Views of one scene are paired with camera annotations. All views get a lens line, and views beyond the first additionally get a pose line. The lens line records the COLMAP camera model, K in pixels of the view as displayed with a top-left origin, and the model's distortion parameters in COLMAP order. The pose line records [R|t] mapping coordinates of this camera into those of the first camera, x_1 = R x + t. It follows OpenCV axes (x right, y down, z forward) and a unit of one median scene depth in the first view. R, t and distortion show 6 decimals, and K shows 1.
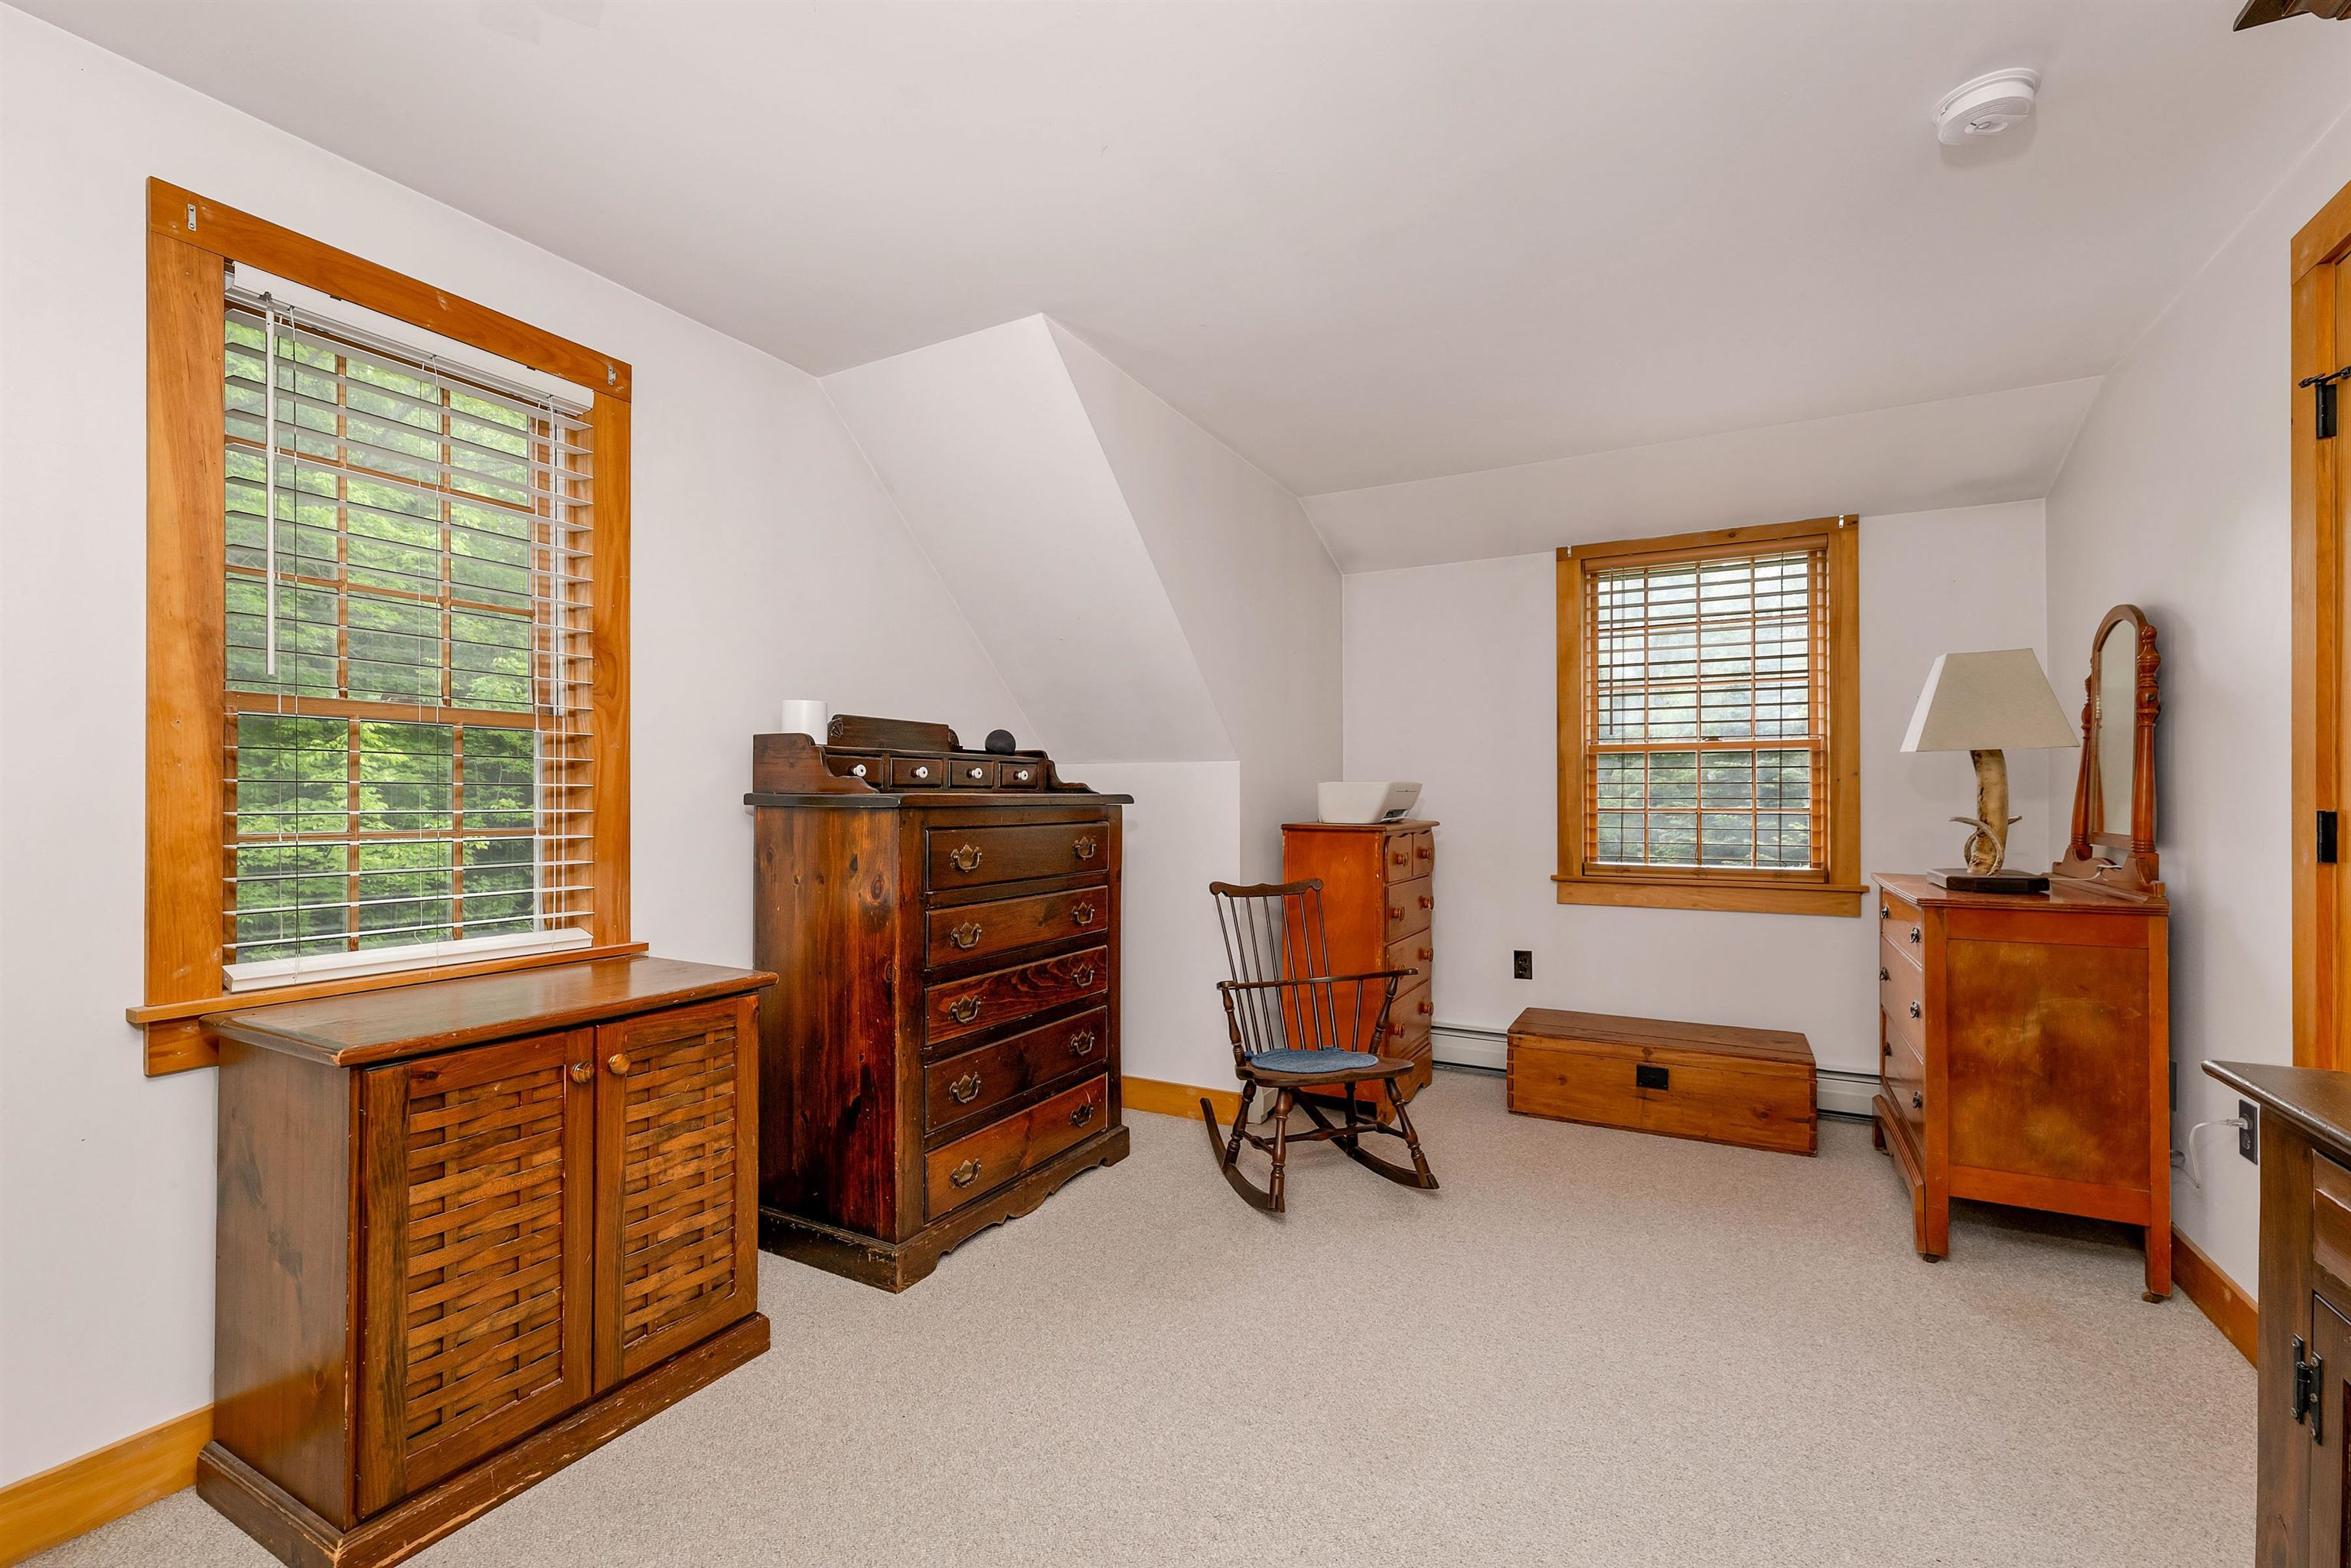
lens RADIAL K [[991.0, 0, 1166.8], [0, 991.0, 786.9], [0, 0, 1]] dist [-0.000893, -0.000577]
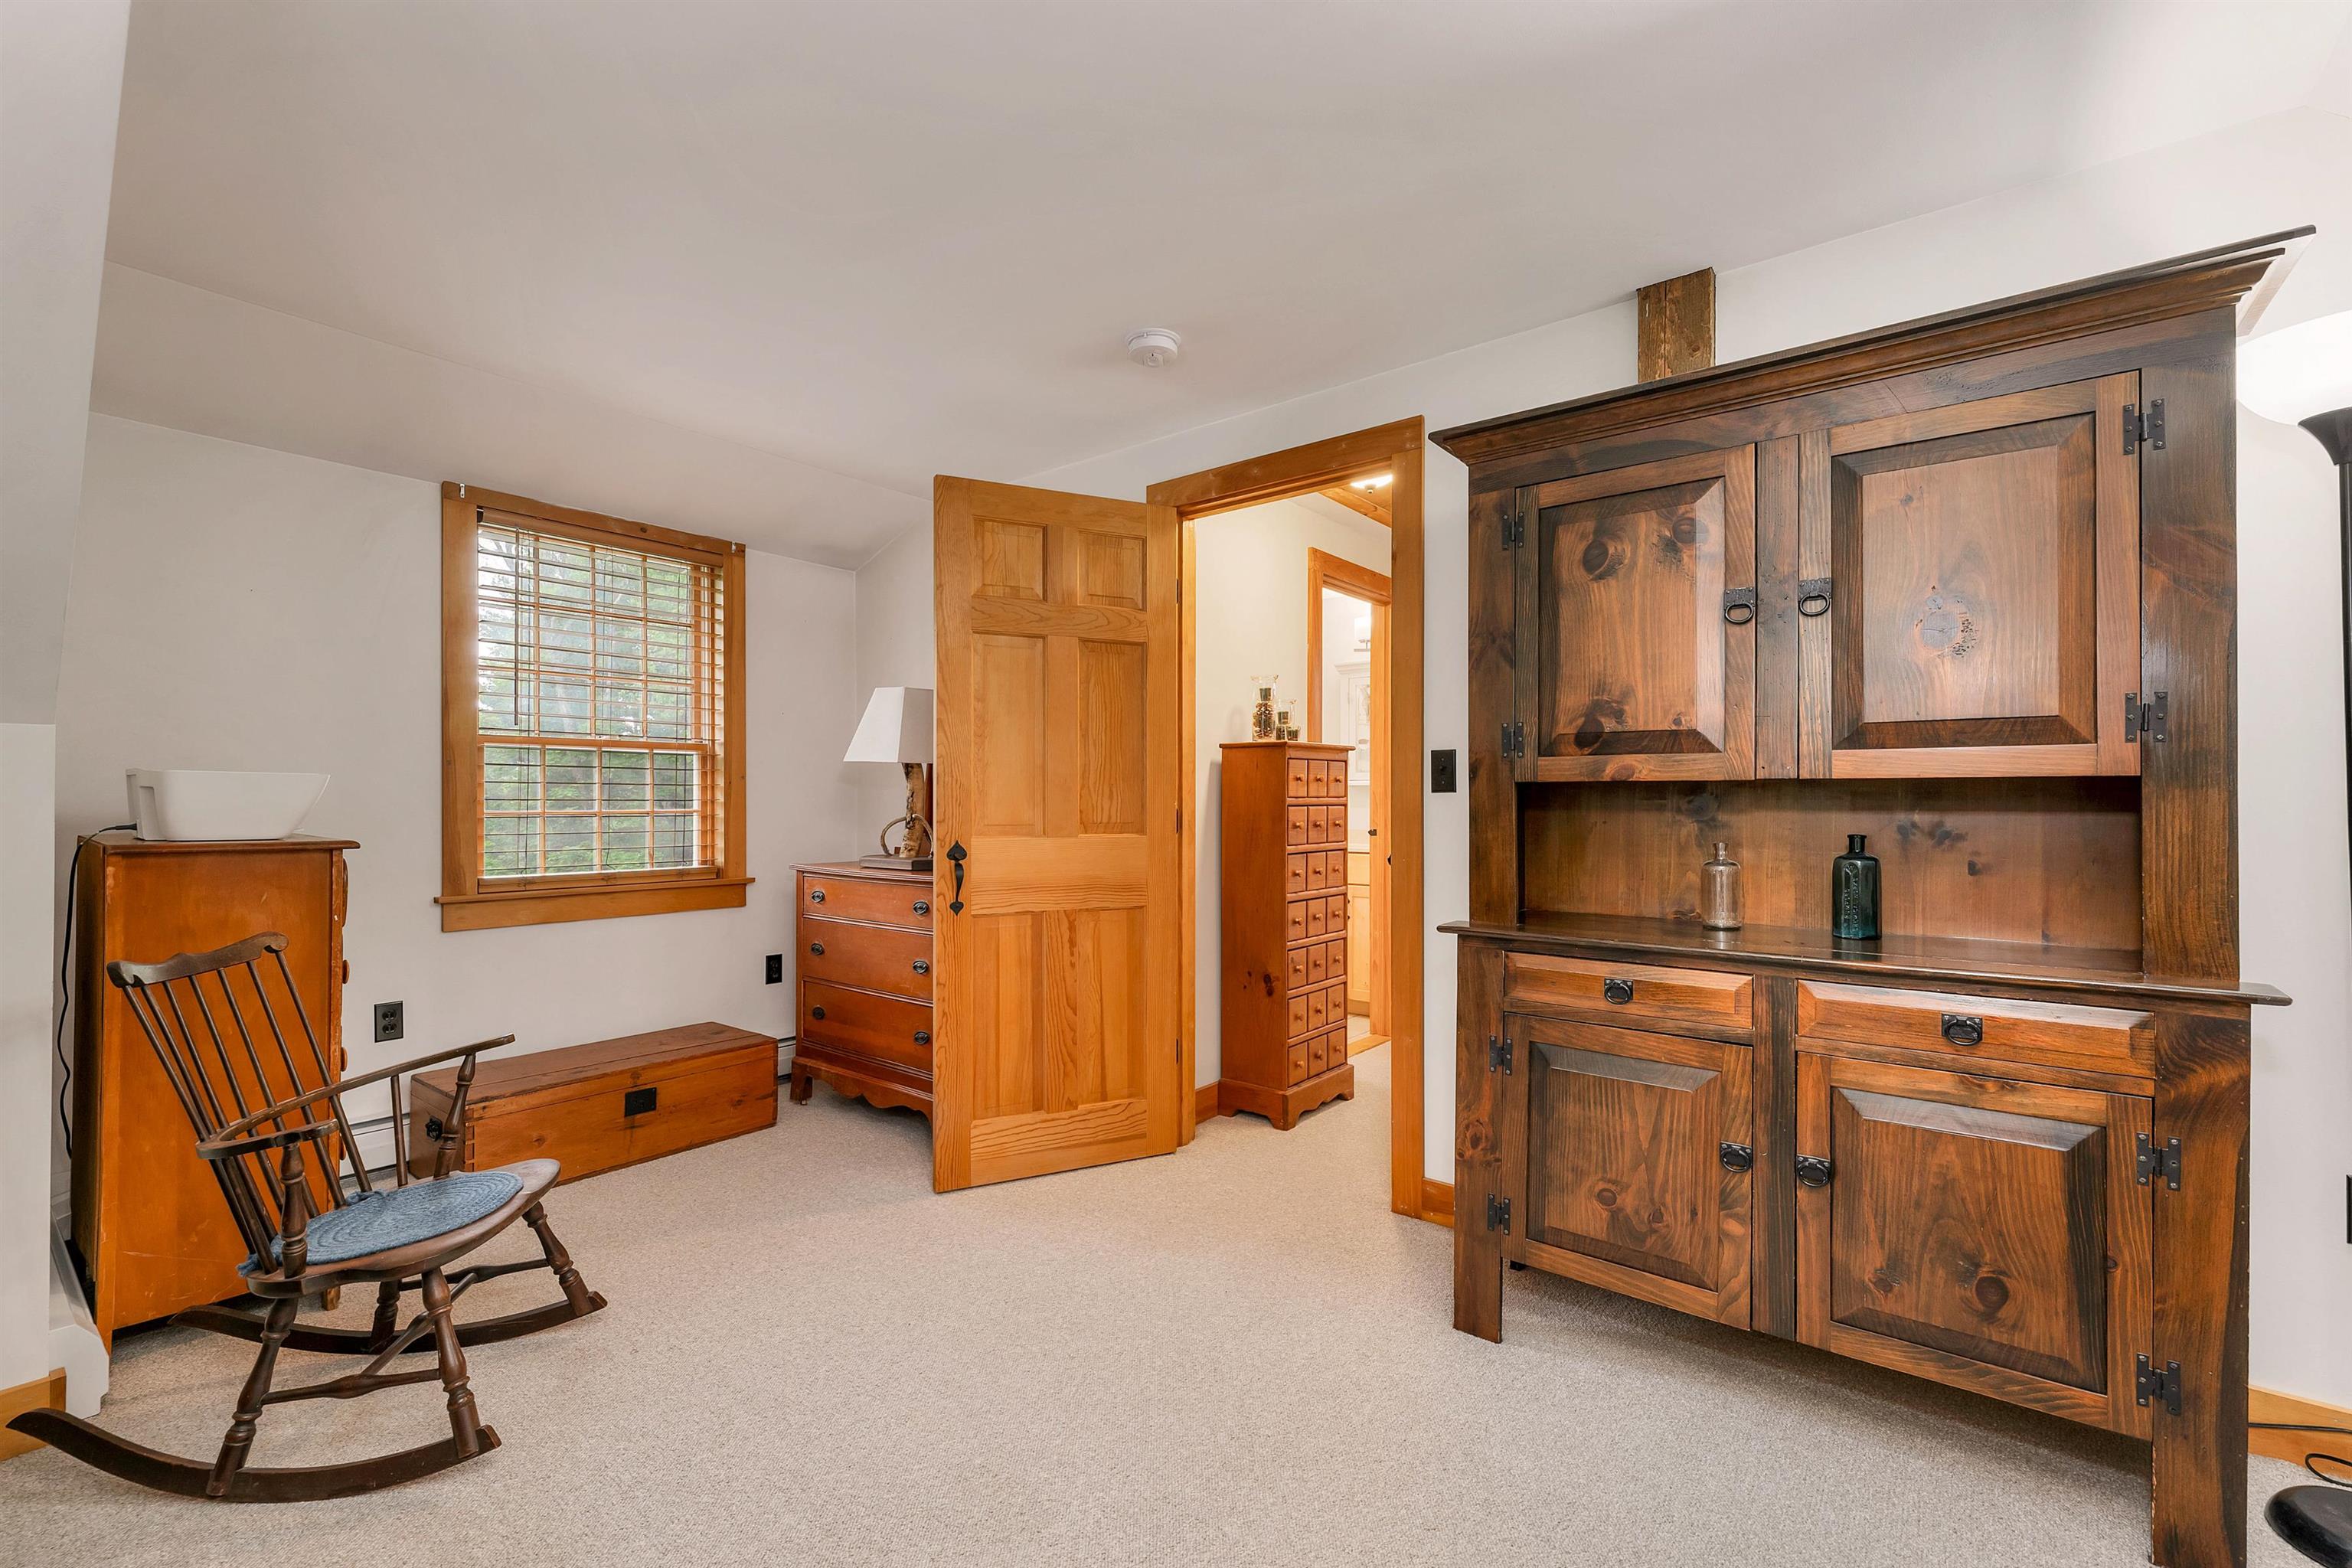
lens RADIAL K [[991.4, 0, 1173.1], [0, 991.4, 797.4], [0, 0, 1]] dist [-0.000893, -0.000577]
pose [[0.184961, 0.001872, 0.982744, -0.359079], [-0.013423, 0.999910, 0.000621, 0.002117], [-0.982654, -0.013306, 0.184970, 0.377315]]
